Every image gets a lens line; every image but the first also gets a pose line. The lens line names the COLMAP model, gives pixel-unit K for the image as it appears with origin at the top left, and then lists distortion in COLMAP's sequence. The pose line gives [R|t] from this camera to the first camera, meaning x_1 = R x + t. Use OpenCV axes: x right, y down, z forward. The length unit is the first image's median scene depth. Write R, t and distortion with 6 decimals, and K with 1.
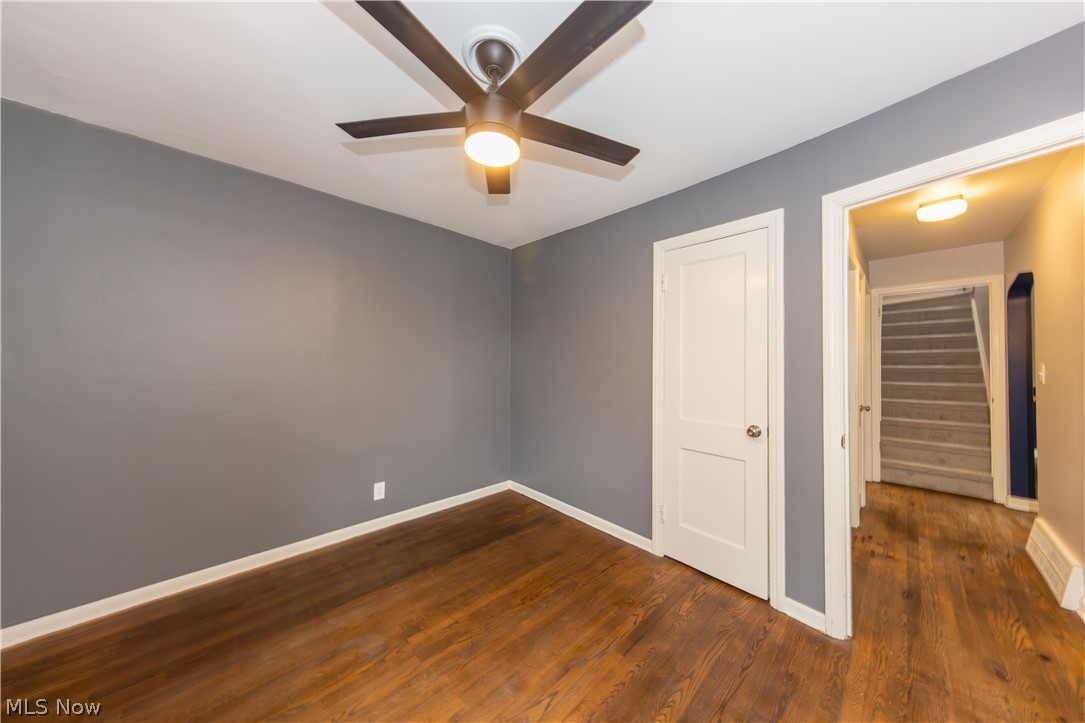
lens RADIAL K [[350.8, 0, 546.1], [0, 350.8, 357.1], [0, 0, 1]] dist [0.001989, 0.000270]
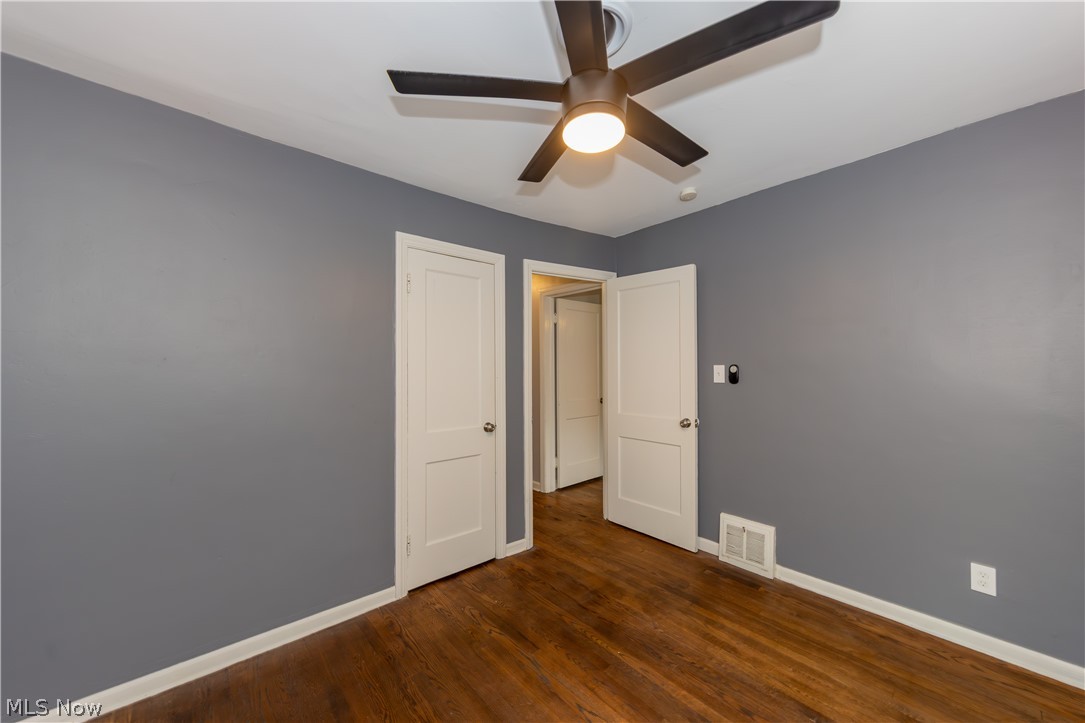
lens RADIAL K [[403.3, 0, 541.1], [0, 403.3, 369.5], [0, 0, 1]] dist [0.007710, -0.000161]
pose [[0.017184, -0.014010, 0.999754, -0.913573], [-0.015021, 0.999785, 0.014269, -0.020592], [-0.999740, -0.015263, 0.016969, 0.895242]]
